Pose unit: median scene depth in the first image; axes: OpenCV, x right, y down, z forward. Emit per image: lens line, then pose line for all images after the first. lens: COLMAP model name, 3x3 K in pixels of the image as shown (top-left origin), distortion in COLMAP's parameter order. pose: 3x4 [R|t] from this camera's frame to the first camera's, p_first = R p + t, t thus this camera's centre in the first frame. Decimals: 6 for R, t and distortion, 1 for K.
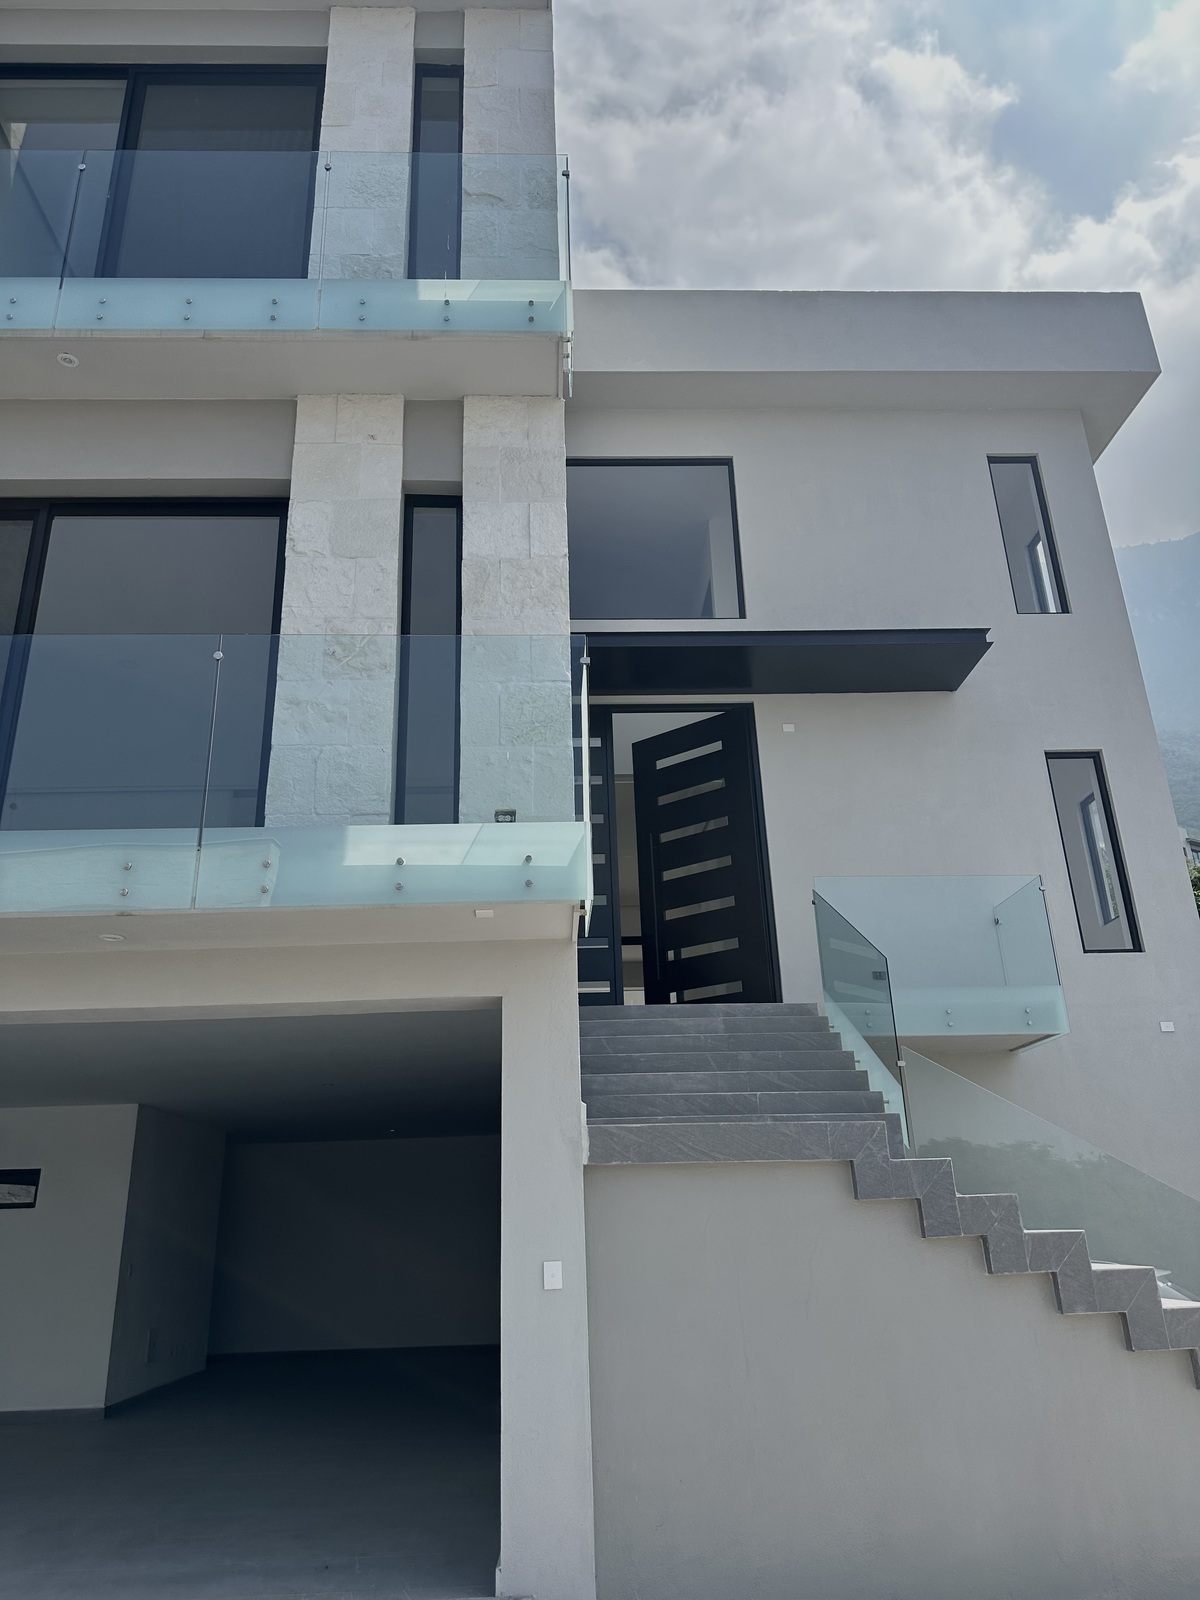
lens RADIAL K [[1129.6, 0, 602.2], [0, 1129.6, 790.7], [0, 0, 1]] dist [0.130800, -0.130912]
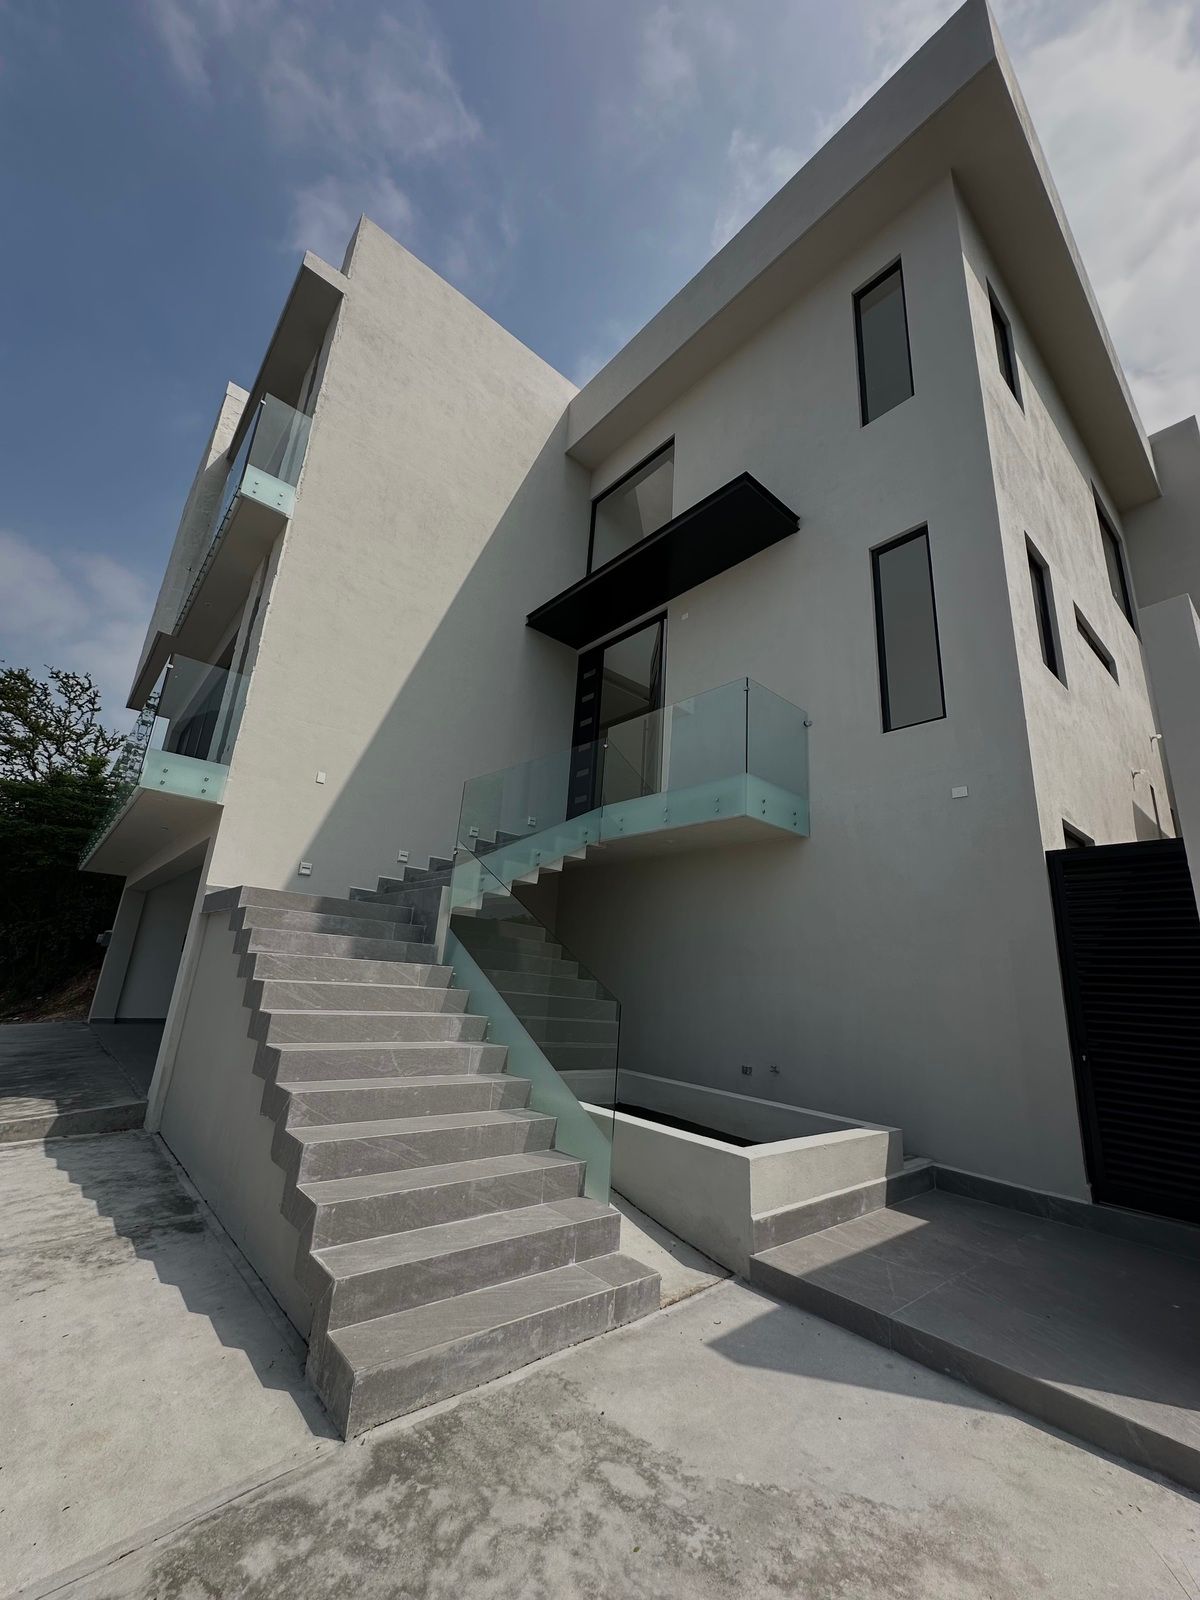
lens RADIAL K [[636.1, 0, 601.2], [0, 636.1, 799.7], [0, 0, 1]] dist [-0.001752, 0.000454]
pose [[0.608579, -0.151196, -0.778955, 0.650414], [0.217859, 0.975791, -0.019193, 0.145233], [0.763000, -0.158022, 0.626786, 0.418637]]
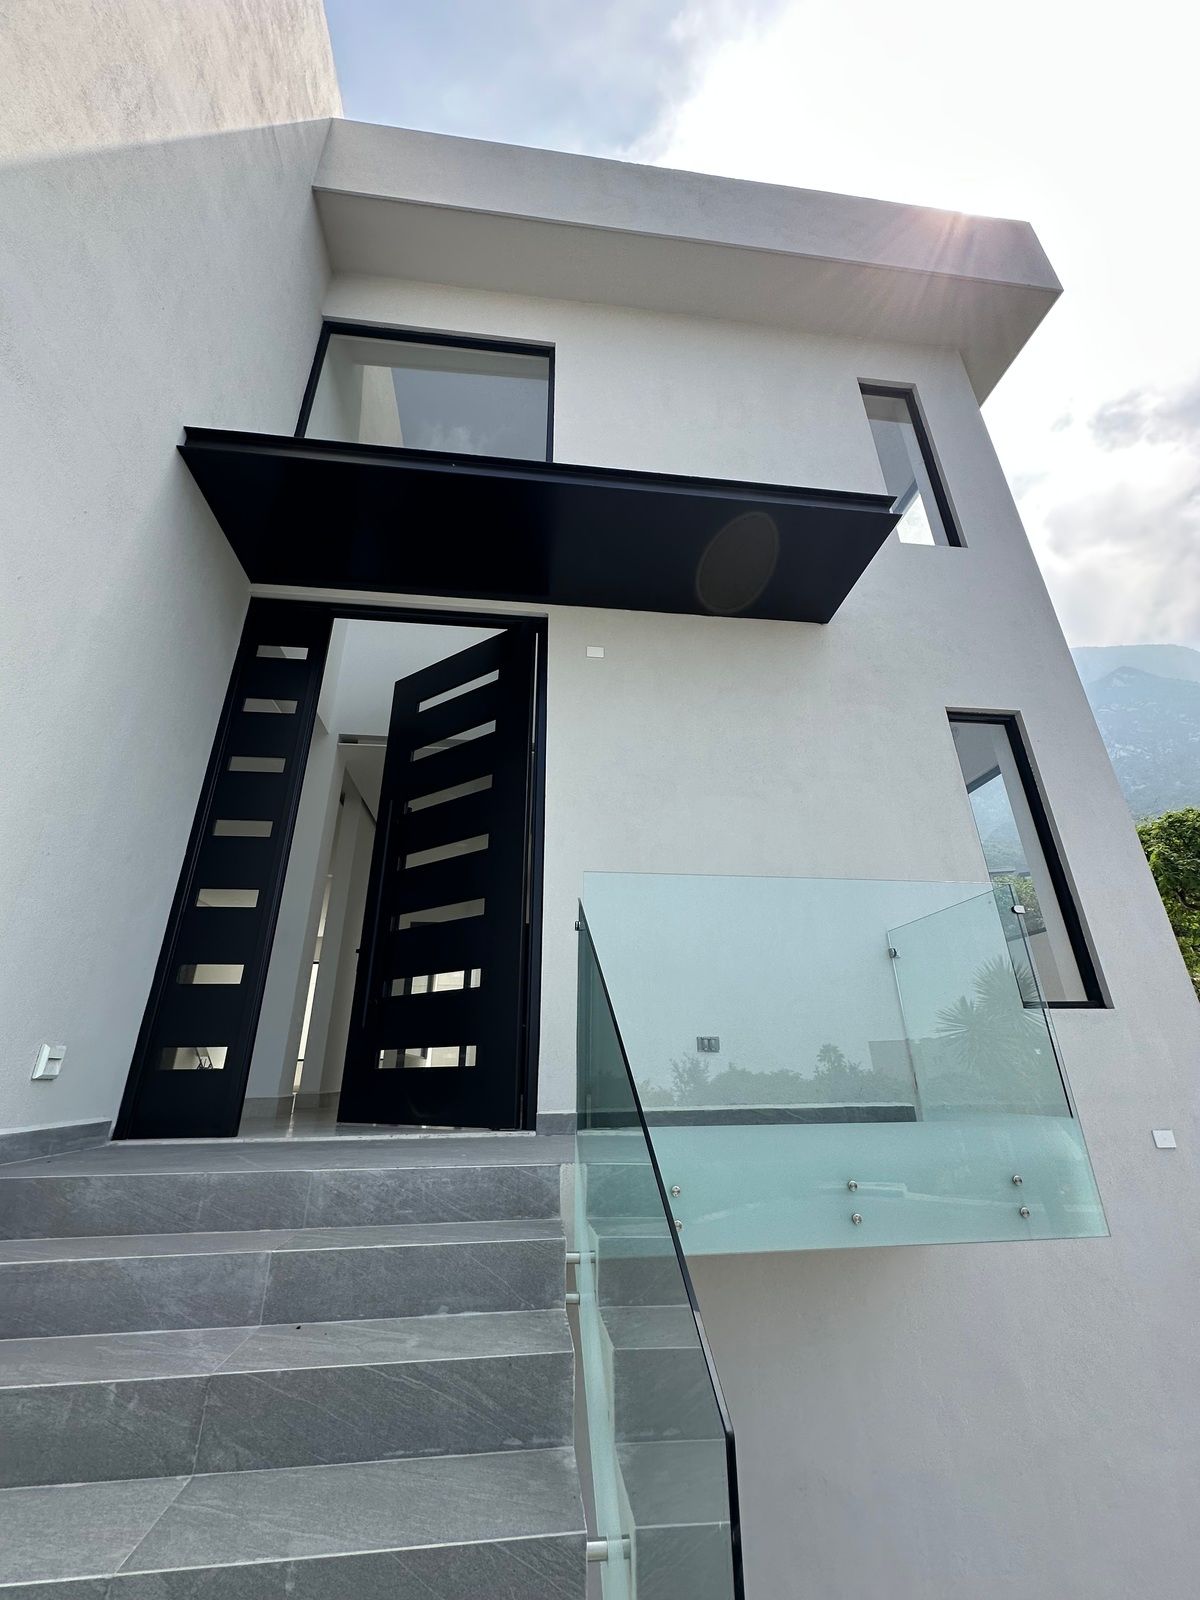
lens RADIAL K [[636.1, 0, 601.2], [0, 636.1, 799.7], [0, 0, 1]] dist [-0.001752, 0.000454]
pose [[0.998100, 0.043743, 0.043396, 0.153736], [-0.042778, 0.998822, -0.022924, 0.041094], [-0.044348, 0.021024, 0.998795, 0.610763]]
